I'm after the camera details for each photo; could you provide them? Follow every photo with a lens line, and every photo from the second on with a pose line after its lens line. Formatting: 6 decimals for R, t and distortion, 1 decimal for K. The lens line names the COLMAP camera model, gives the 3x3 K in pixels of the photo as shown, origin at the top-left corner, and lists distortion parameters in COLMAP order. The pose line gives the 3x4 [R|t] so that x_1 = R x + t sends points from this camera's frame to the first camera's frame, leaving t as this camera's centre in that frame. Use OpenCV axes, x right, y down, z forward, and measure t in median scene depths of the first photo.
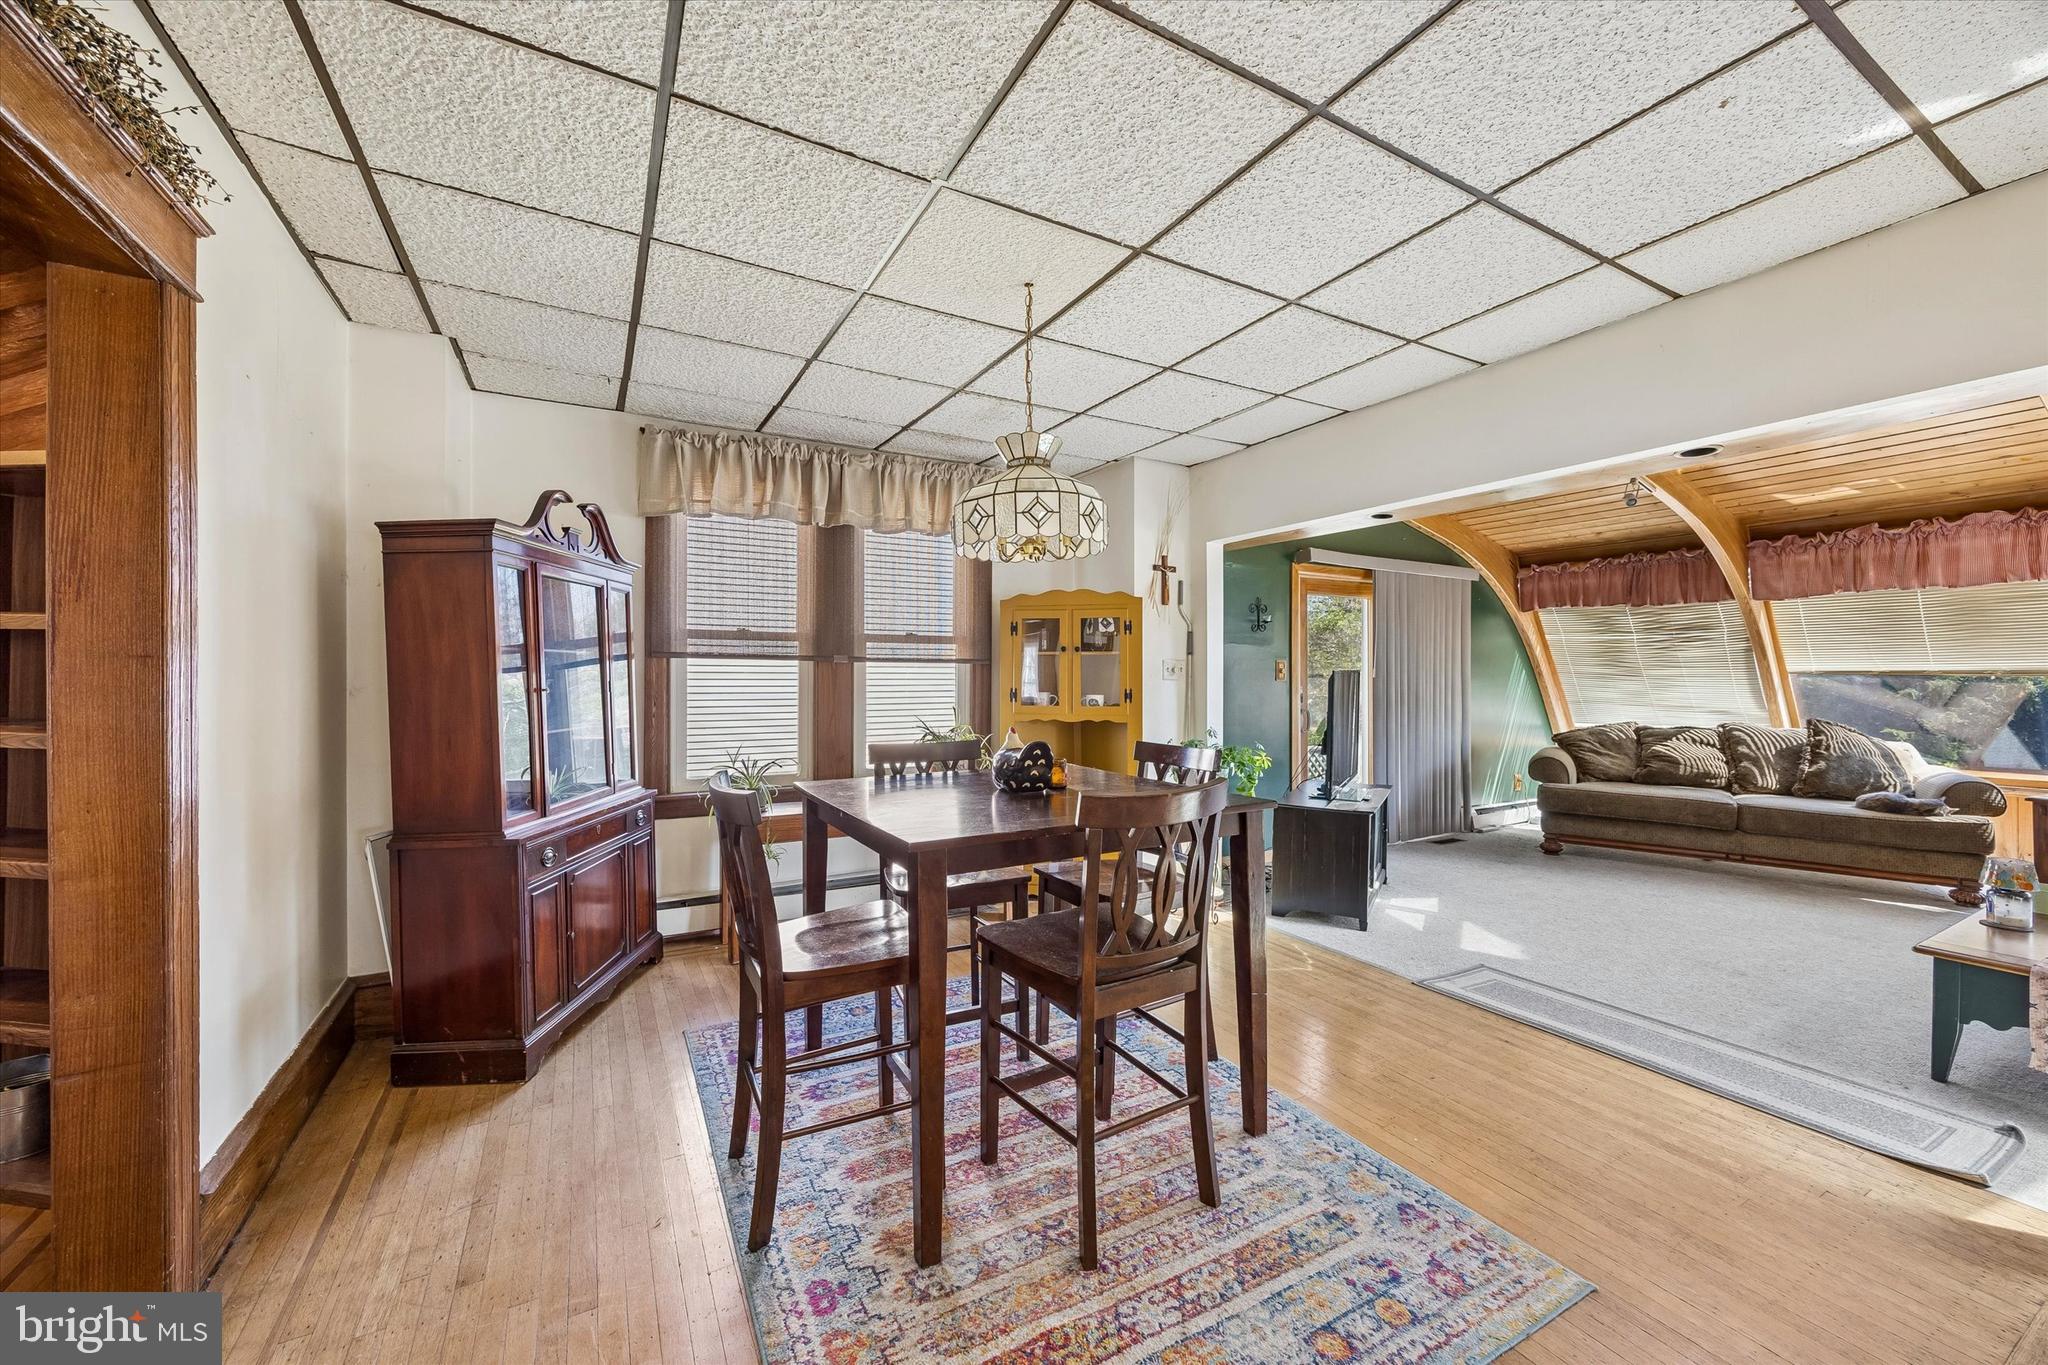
lens RADIAL K [[795.7, 0, 1005.8], [0, 795.7, 685.0], [0, 0, 1]] dist [0.002919, -0.000872]
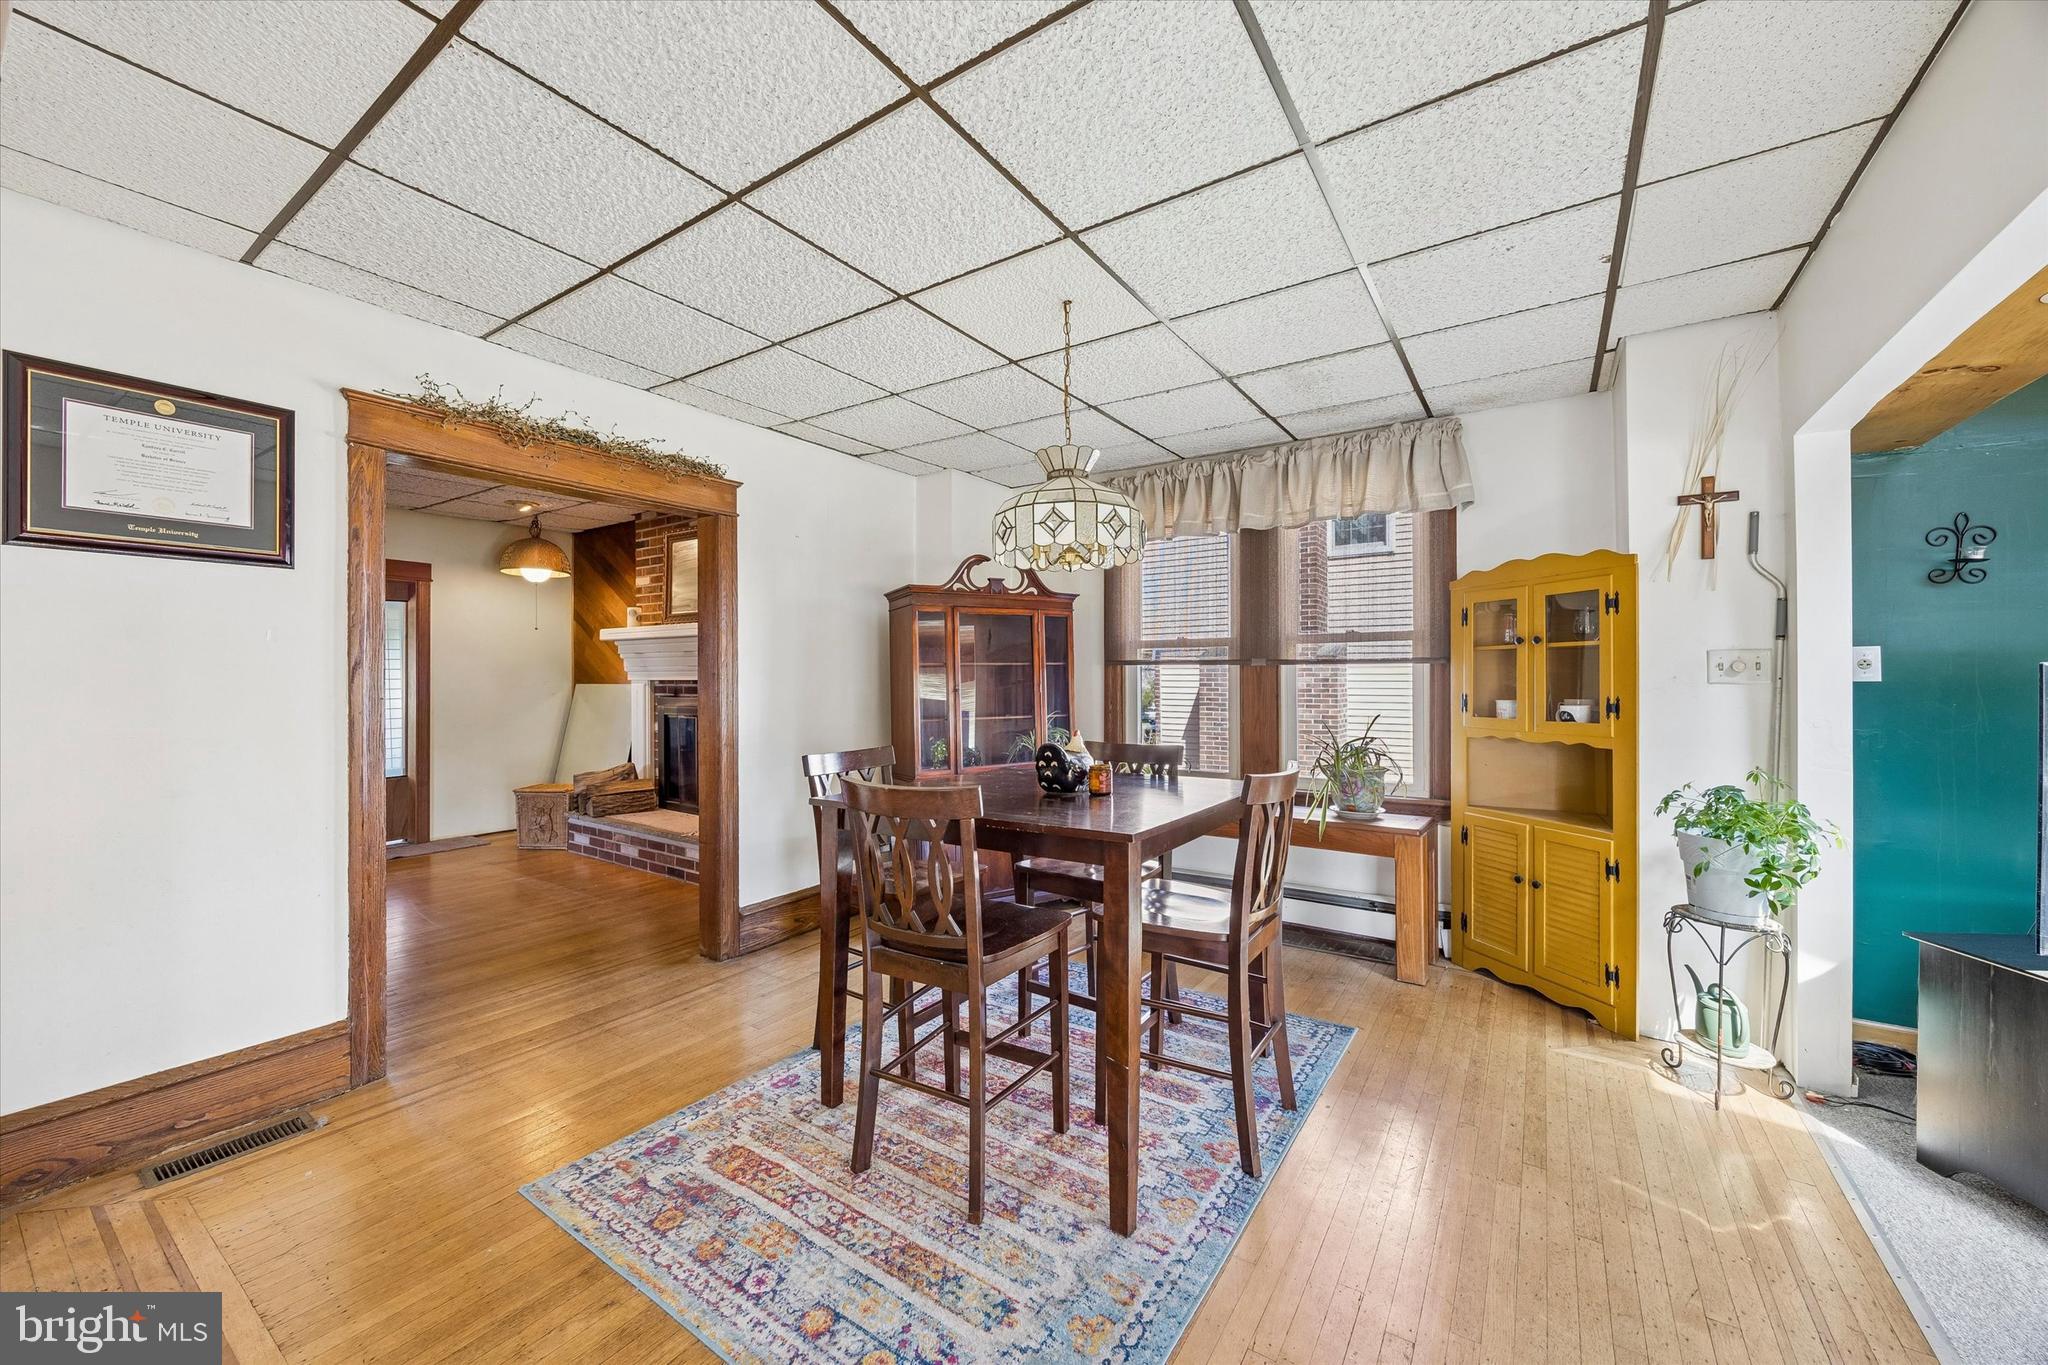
lens RADIAL K [[795.7, 0, 1019.1], [0, 795.7, 682.7], [0, 0, 1]] dist [0.002919, -0.000872]
pose [[0.438828, 0.002026, -0.898569, 0.610918], [-0.004437, 0.999990, 0.000088, -0.005899], [0.898560, 0.003949, 0.438833, 0.322688]]
